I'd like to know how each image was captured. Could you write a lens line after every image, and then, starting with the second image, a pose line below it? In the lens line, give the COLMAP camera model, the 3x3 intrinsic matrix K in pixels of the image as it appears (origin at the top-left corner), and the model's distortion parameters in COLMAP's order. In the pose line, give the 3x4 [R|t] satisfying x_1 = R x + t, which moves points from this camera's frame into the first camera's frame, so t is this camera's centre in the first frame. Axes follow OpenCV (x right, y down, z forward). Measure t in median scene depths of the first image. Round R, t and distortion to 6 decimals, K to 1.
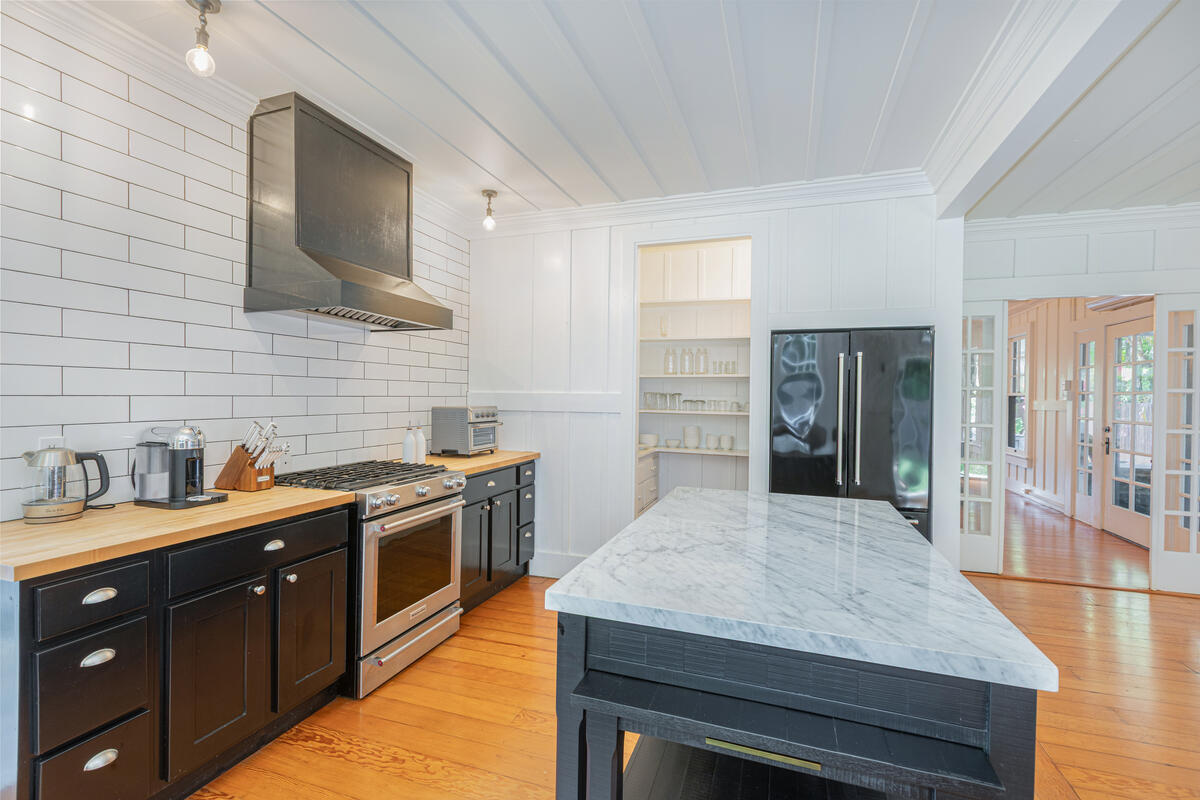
lens RADIAL K [[540.8, 0, 596.8], [0, 540.8, 400.5], [0, 0, 1]] dist [0.004873, -0.000231]
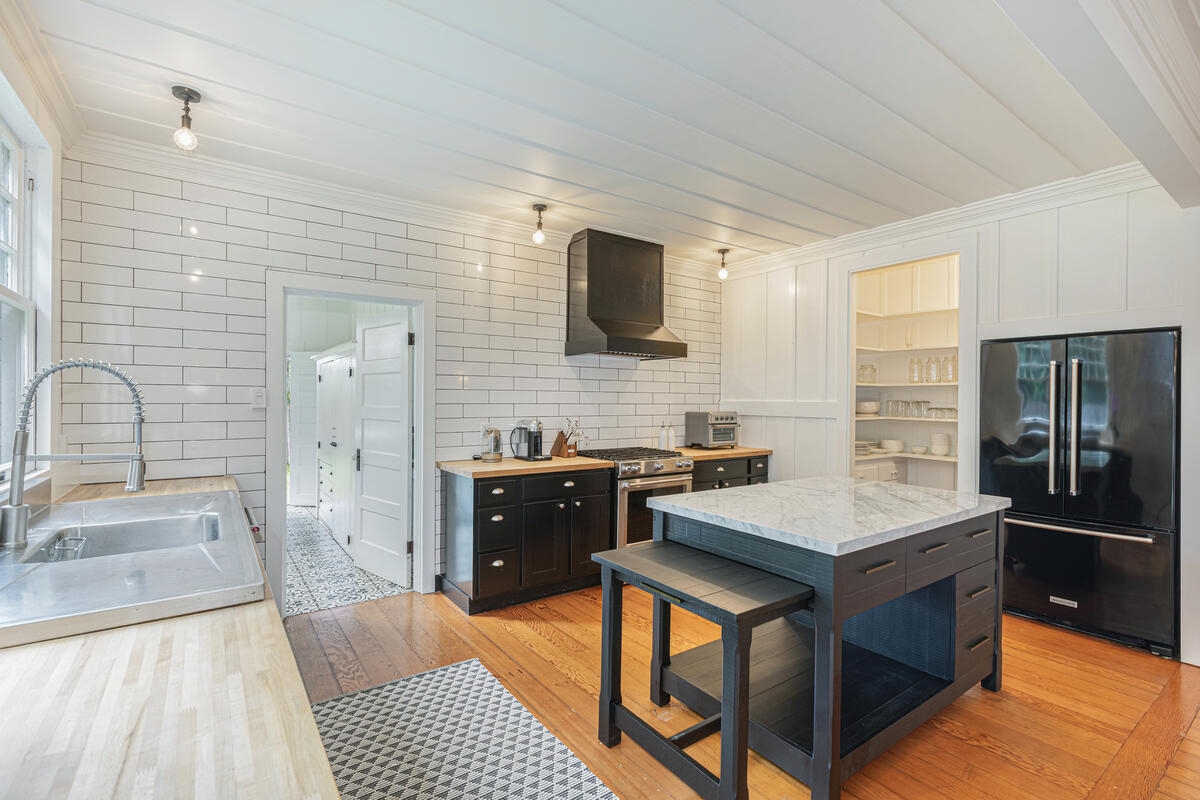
lens RADIAL K [[540.8, 0, 594.5], [0, 540.8, 400.7], [0, 0, 1]] dist [0.004873, -0.000231]
pose [[0.820638, -0.002936, -0.571441, 0.353137], [-0.004414, 0.999924, -0.011477, 0.000681], [0.571432, 0.011941, 0.820563, -0.313941]]
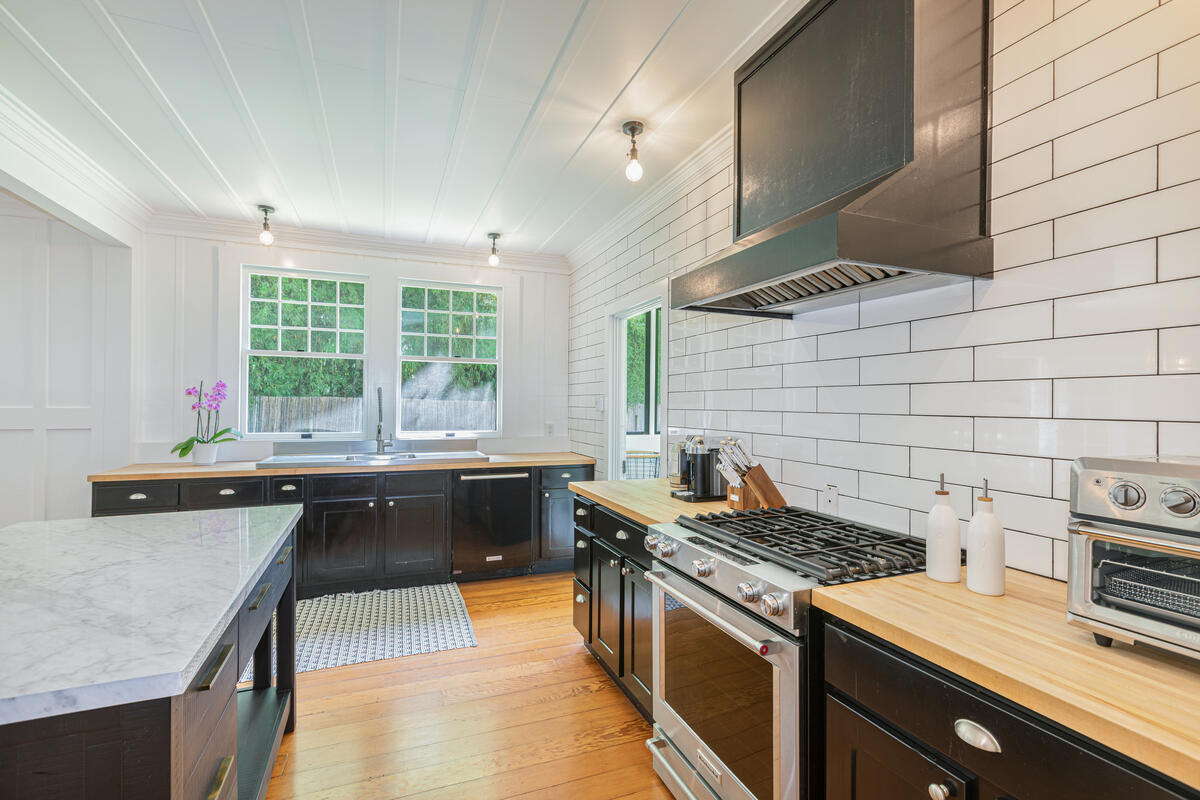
lens RADIAL K [[540.8, 0, 598.3], [0, 540.8, 402.0], [0, 0, 1]] dist [0.004873, -0.000231]
pose [[-0.752556, -0.018886, -0.658258, 0.153277], [-0.022535, 0.999742, -0.002920, -0.012743], [0.658143, 0.012636, -0.752787, 1.212882]]
